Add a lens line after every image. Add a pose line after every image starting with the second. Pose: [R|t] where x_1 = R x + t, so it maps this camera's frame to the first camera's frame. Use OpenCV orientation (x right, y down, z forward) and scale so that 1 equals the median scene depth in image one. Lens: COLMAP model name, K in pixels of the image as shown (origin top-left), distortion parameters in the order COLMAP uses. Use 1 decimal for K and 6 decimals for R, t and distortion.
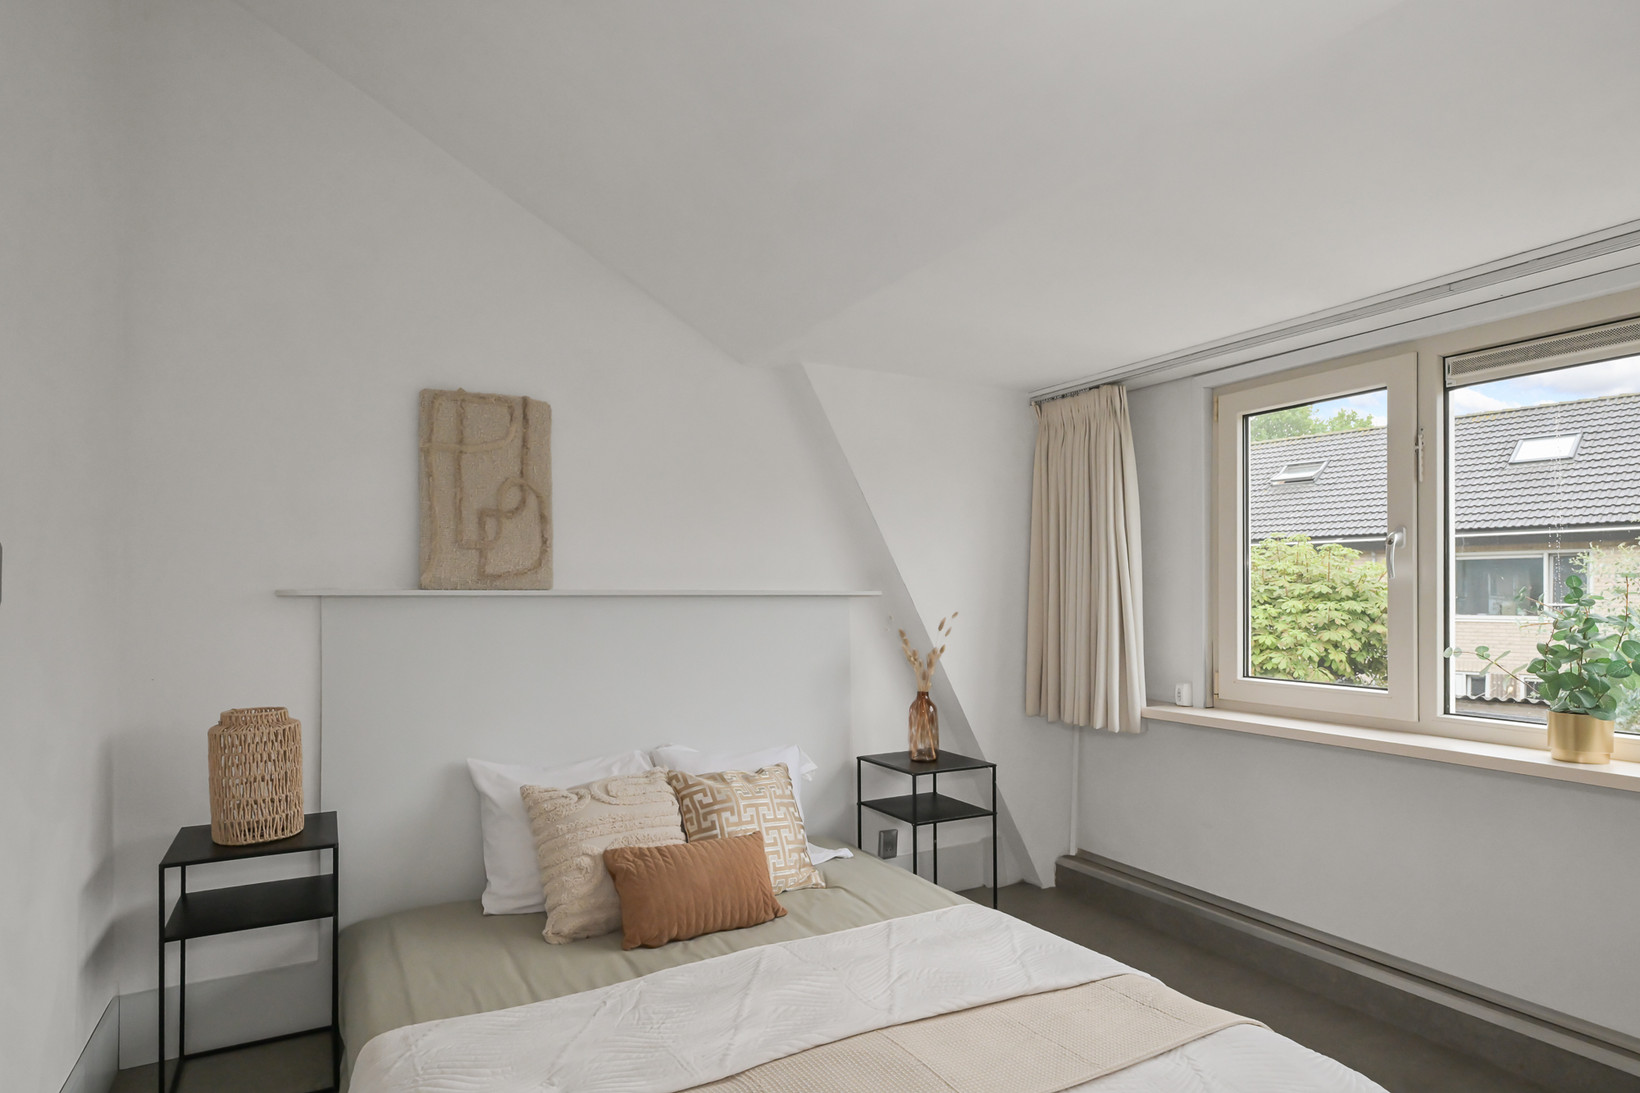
lens RADIAL K [[891.4, 0, 825.6], [0, 891.4, 588.1], [0, 0, 1]] dist [0.003696, 0.000250]
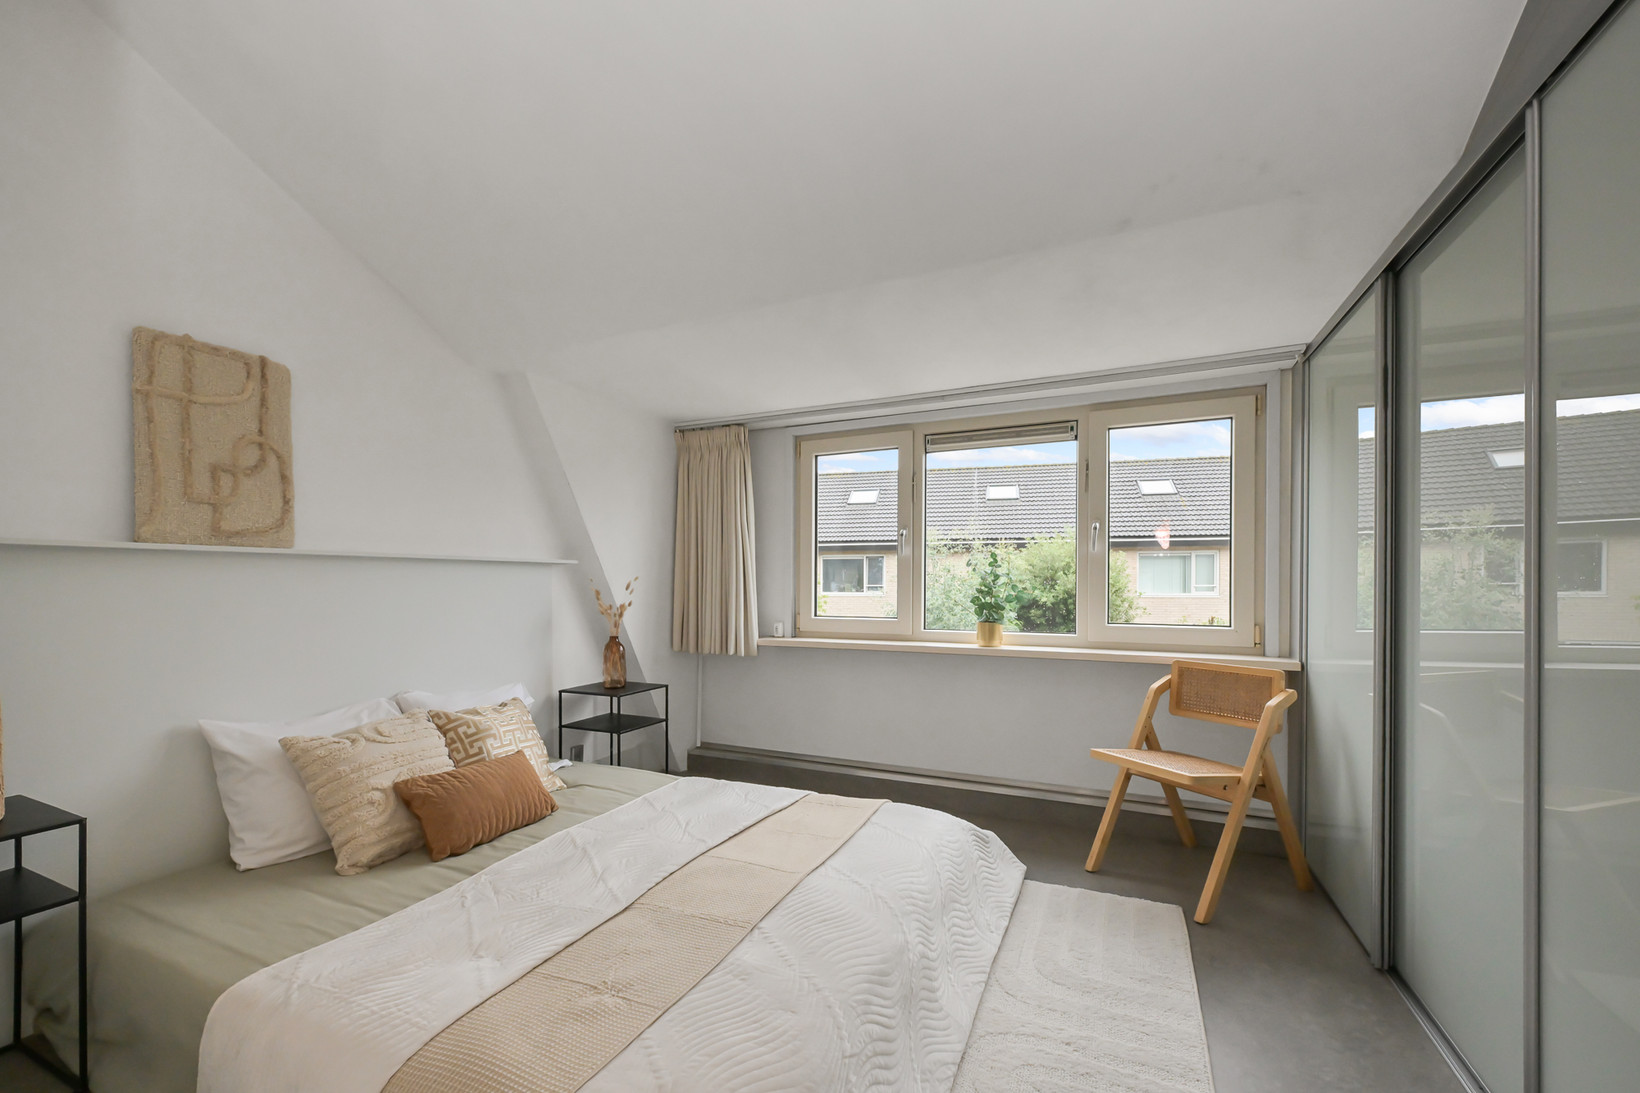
lens RADIAL K [[658.0, 0, 816.2], [0, 658.0, 587.5], [0, 0, 1]] dist [-0.000353, 0.000050]
pose [[0.810312, -0.005921, 0.585969, -0.271216], [-0.003189, 0.999890, 0.014513, 0.034076], [-0.585990, -0.013629, 0.810203, 0.029507]]
